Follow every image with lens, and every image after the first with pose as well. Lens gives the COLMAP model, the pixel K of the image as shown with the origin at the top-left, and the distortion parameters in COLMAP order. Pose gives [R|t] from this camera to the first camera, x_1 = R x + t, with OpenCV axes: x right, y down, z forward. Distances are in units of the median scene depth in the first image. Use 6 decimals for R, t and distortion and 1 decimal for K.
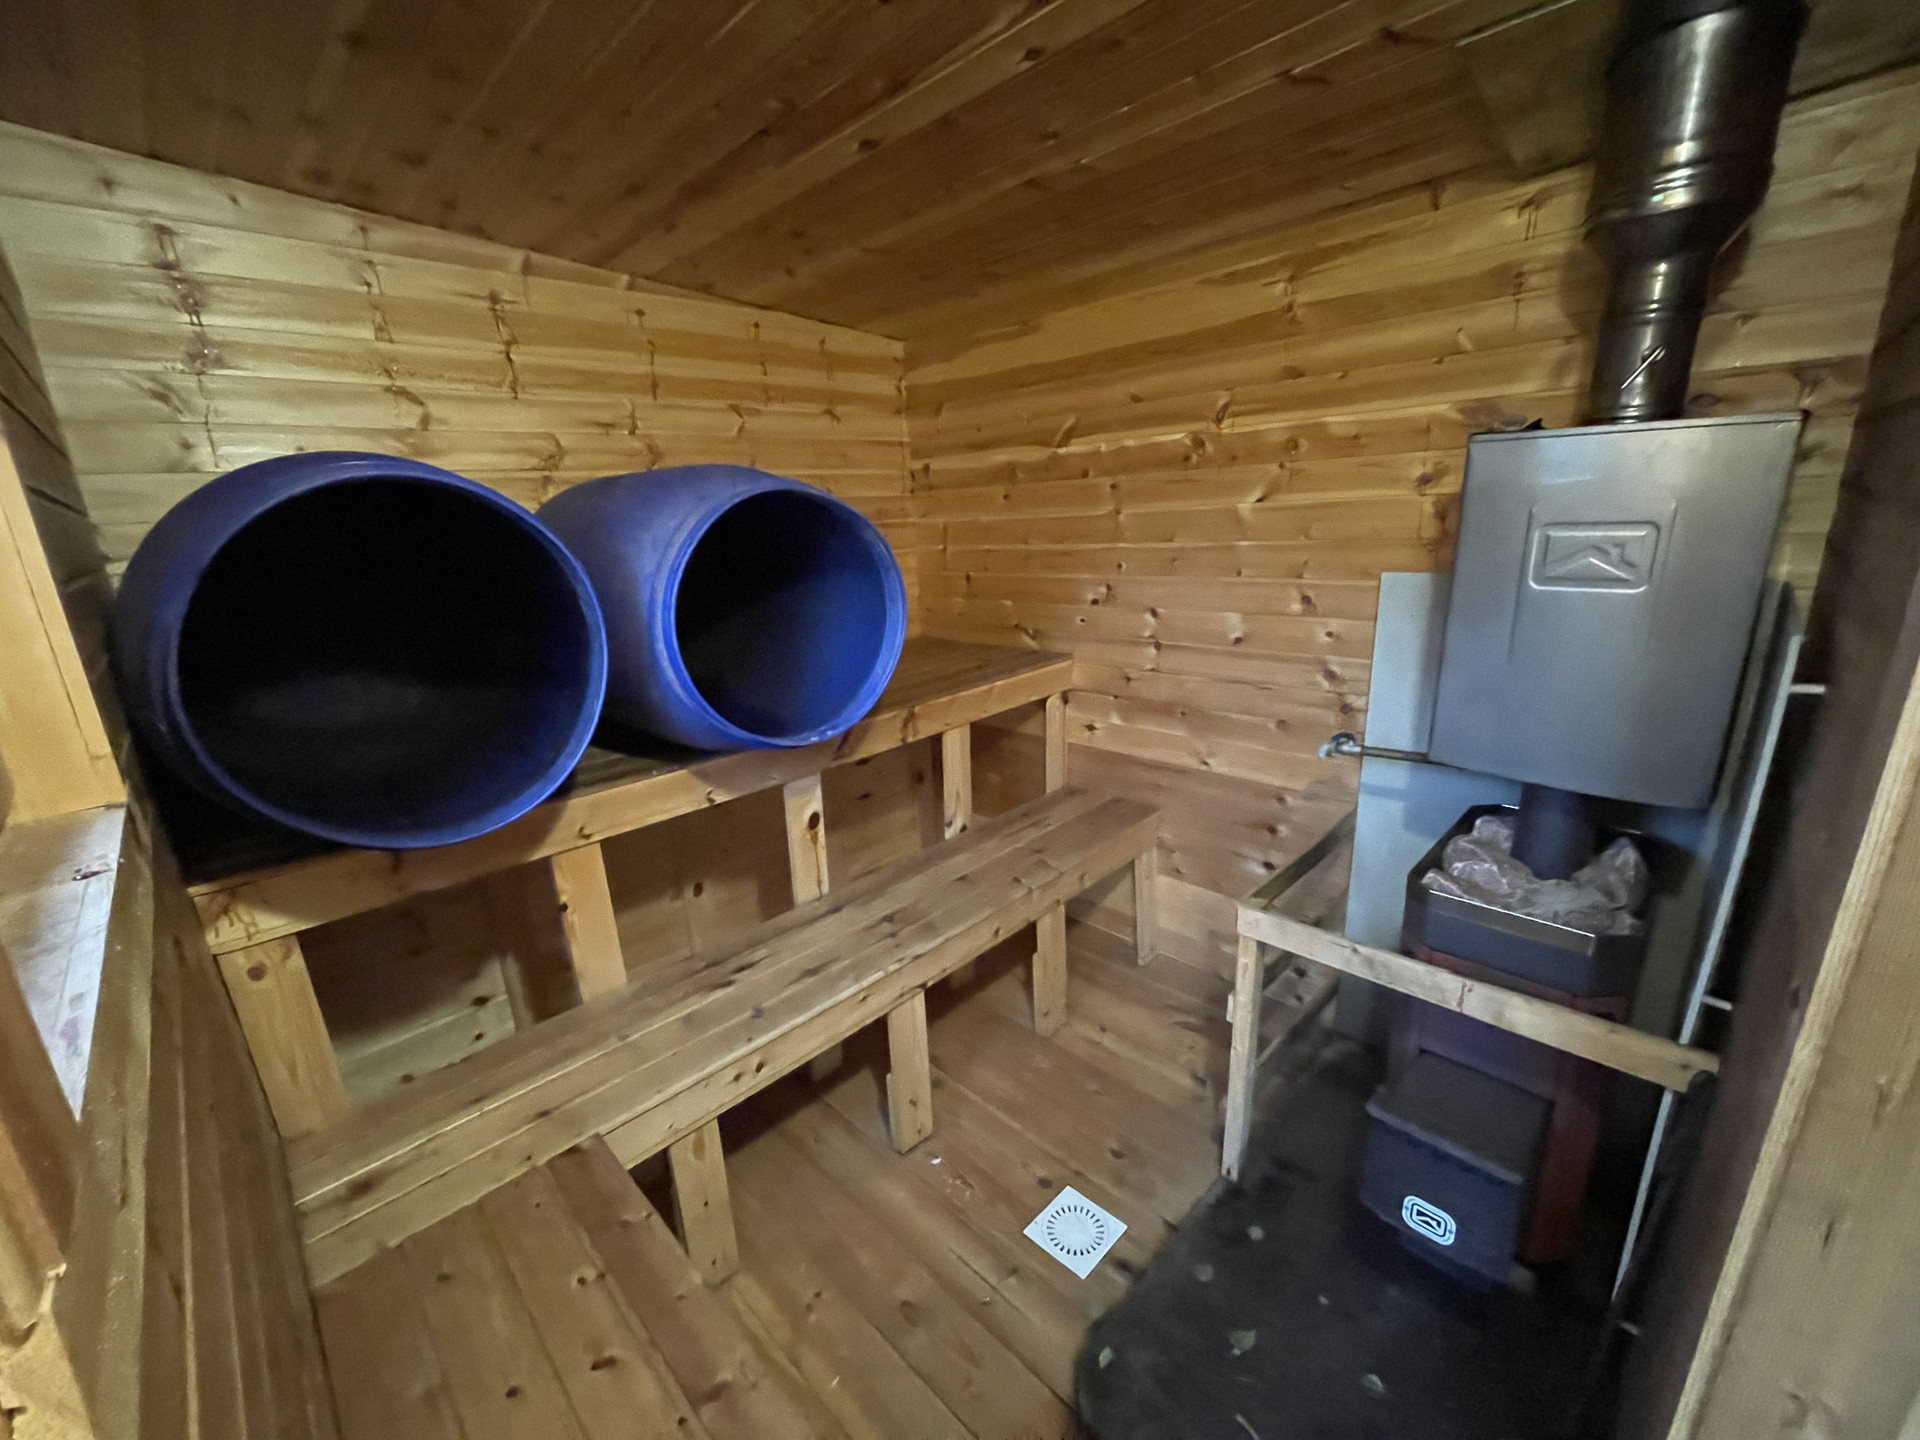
lens RADIAL K [[774.8, 0, 953.9], [0, 774.8, 727.8], [0, 0, 1]] dist [0.001942, 0.000265]
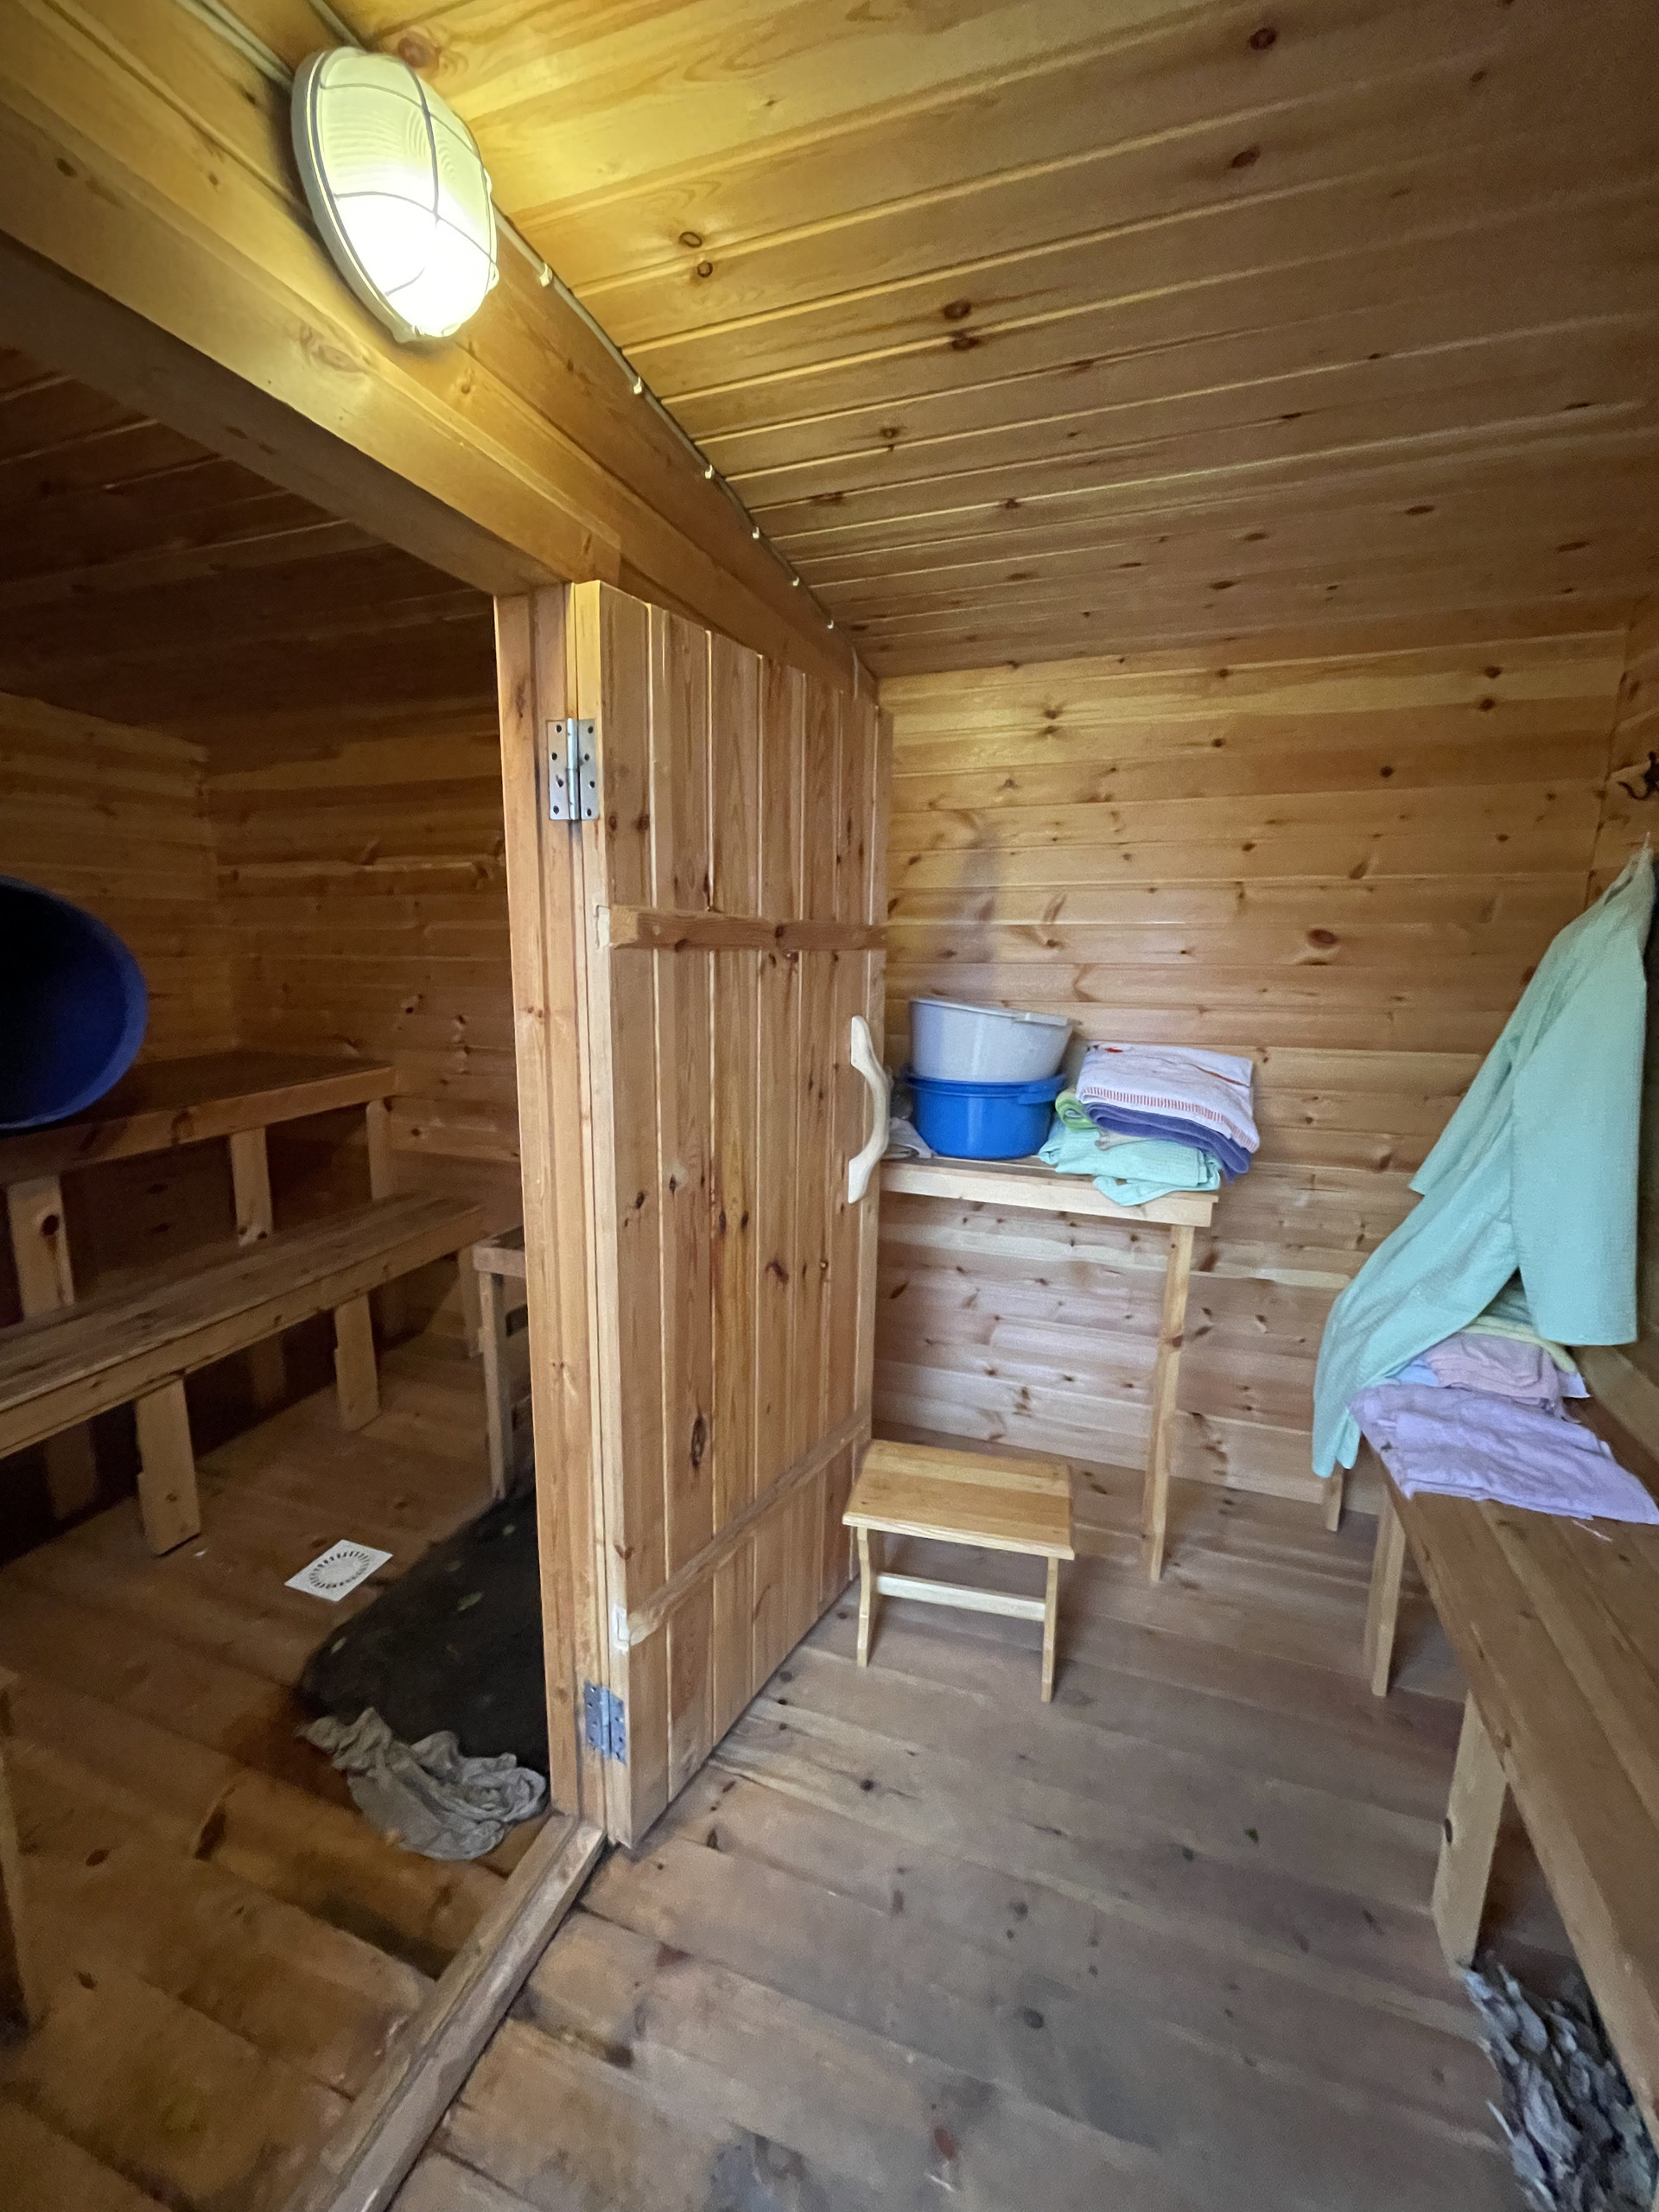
lens RADIAL K [[899.4, 0, 822.6], [0, 899.4, 1099.1], [0, 0, 1]] dist [-0.021949, 0.019042]
pose [[0.905805, -0.025254, 0.422942, 0.183904], [0.066757, 0.994261, -0.083604, 0.102905], [-0.418403, 0.103963, 0.902292, -0.342081]]
